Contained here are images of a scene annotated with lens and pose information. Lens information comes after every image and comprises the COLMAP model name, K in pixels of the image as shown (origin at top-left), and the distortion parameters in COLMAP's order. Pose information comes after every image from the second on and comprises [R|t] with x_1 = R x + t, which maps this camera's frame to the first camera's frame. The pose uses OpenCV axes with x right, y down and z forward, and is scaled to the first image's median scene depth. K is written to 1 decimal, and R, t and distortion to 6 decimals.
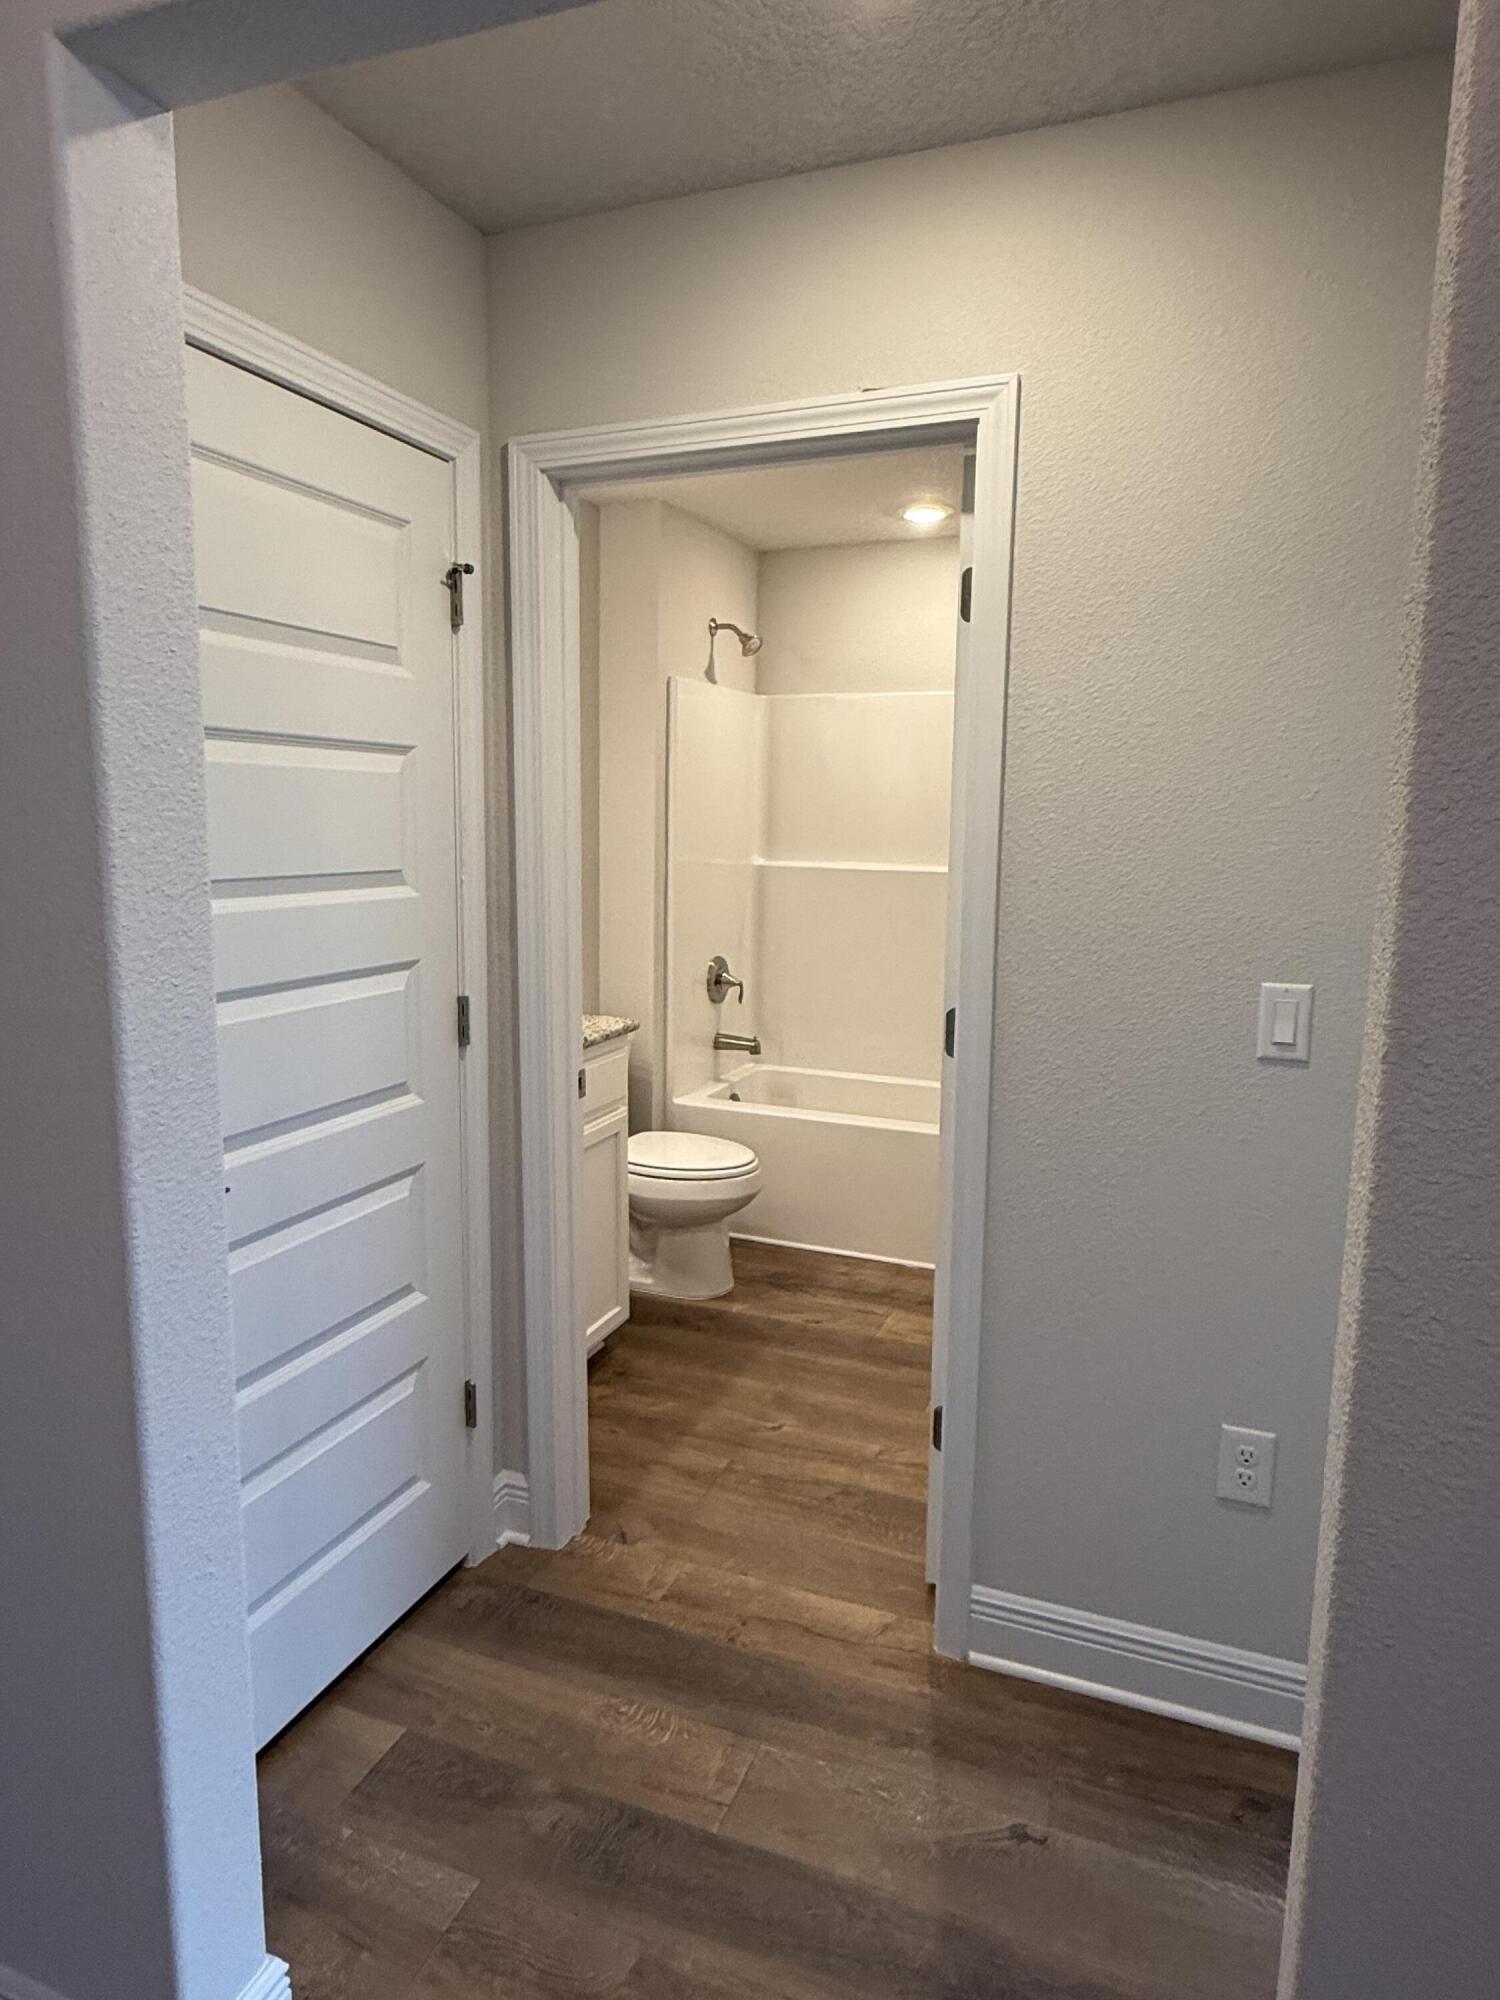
lens RADIAL K [[1200.0, 0, 750.0], [0, 1200.0, 1000.0], [0, 0, 1]] dist [-0.007741, -0.002314]
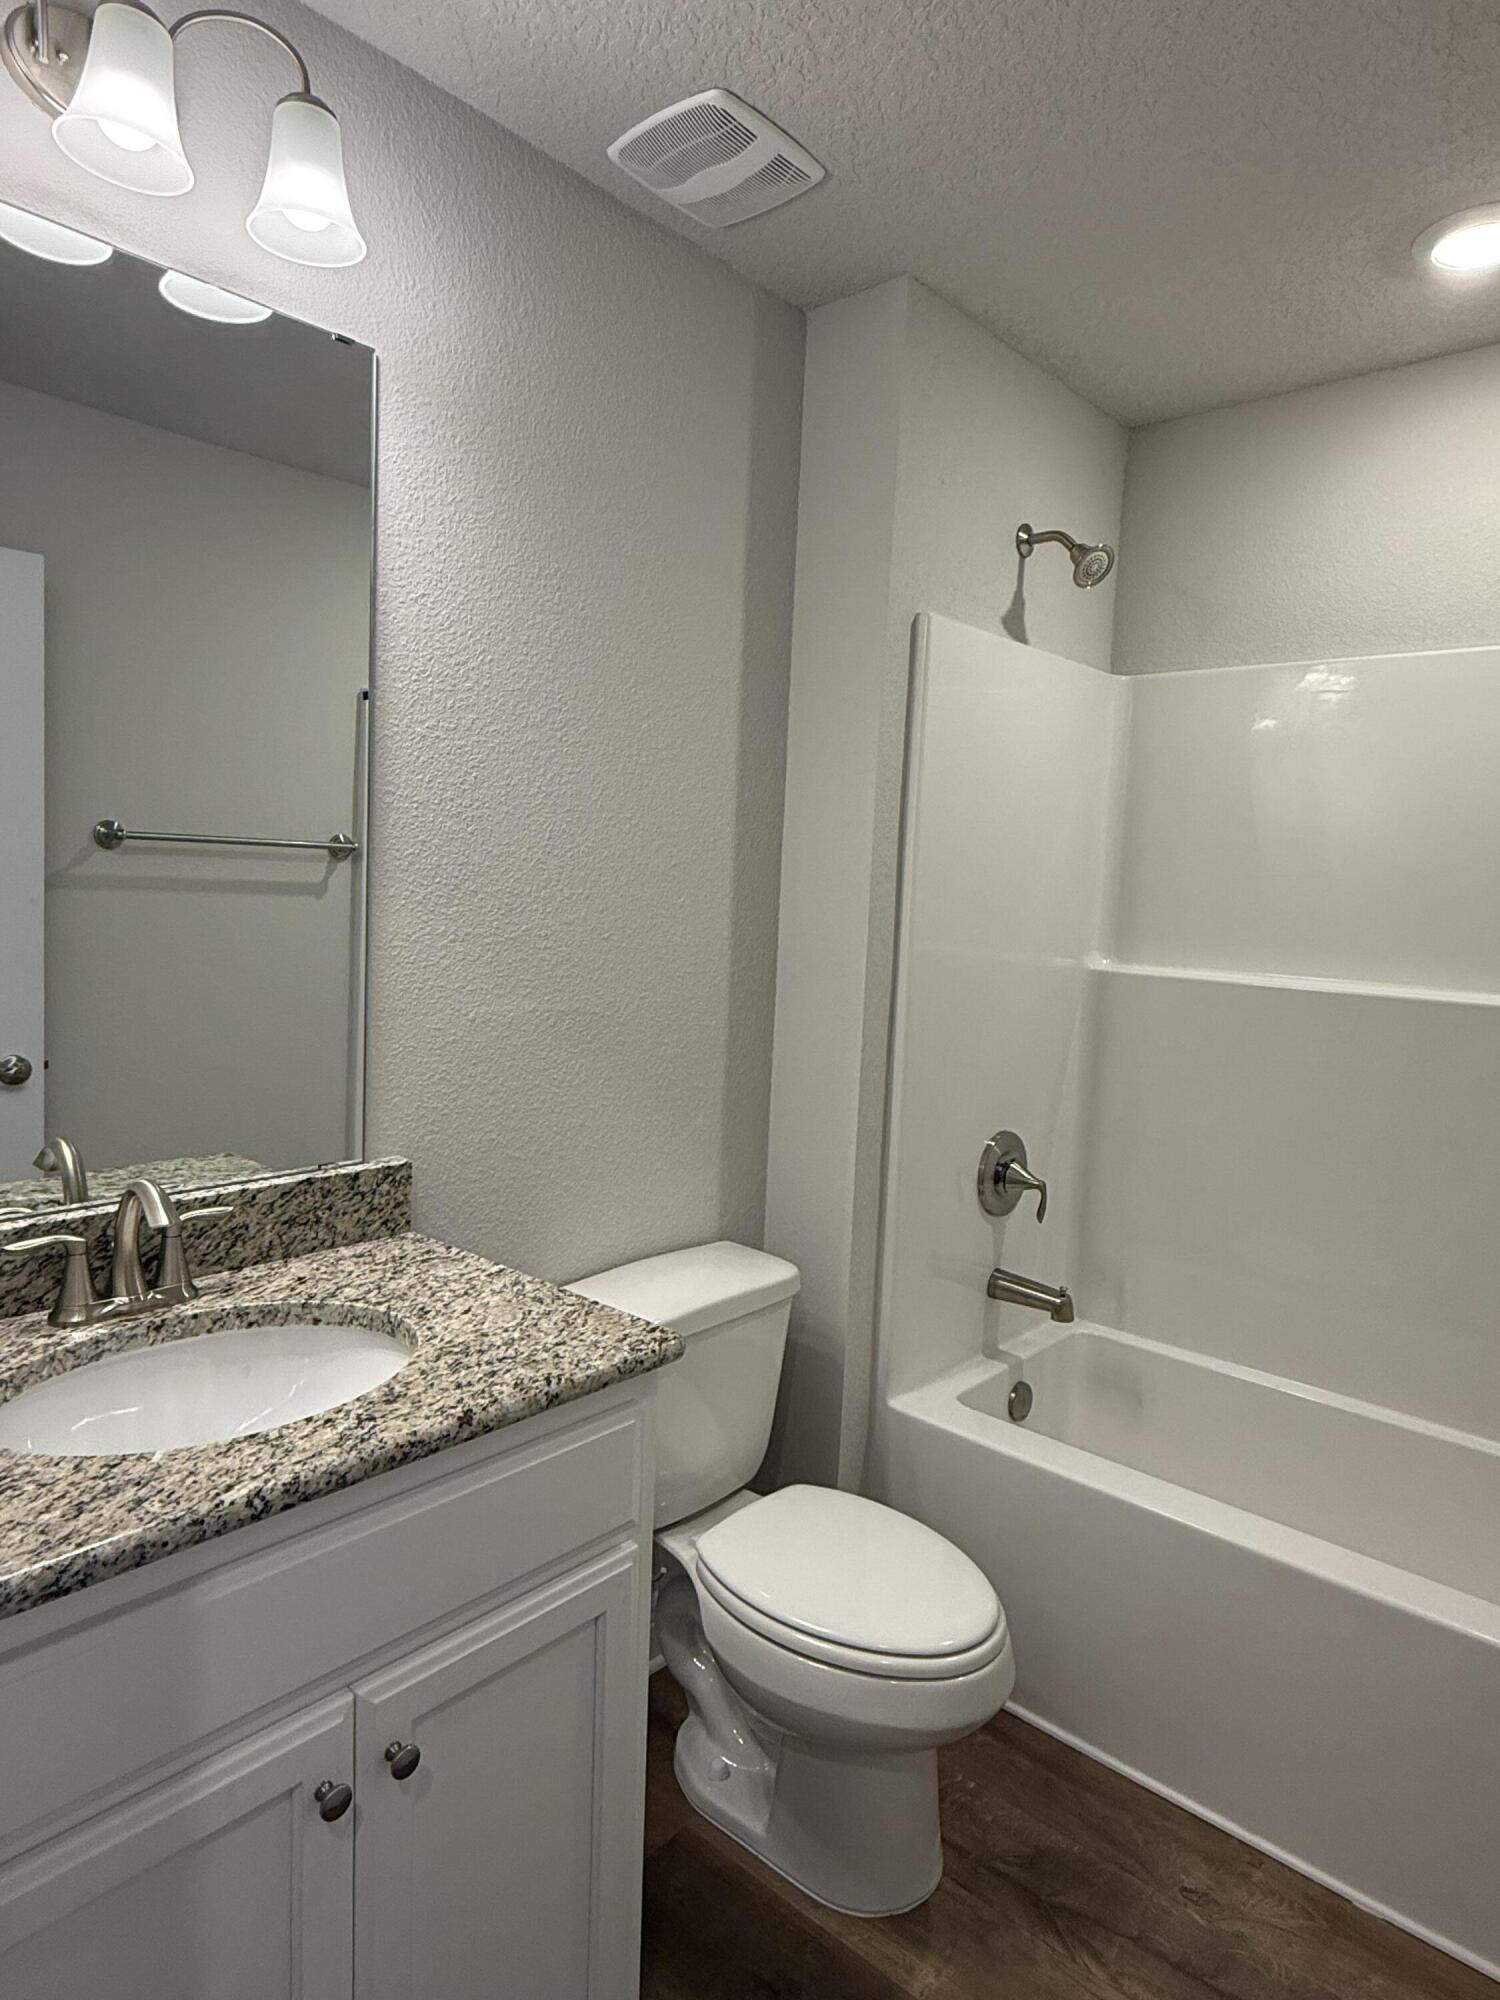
lens RADIAL K [[1200.0, 0, 750.0], [0, 1200.0, 1000.0], [0, 0, 1]] dist [-0.007741, -0.002314]
pose [[0.942033, 0.056184, -0.330783, 0.044062], [-0.080377, 0.994963, -0.059908, -0.056146], [0.325751, 0.083022, 0.941803, 0.450806]]
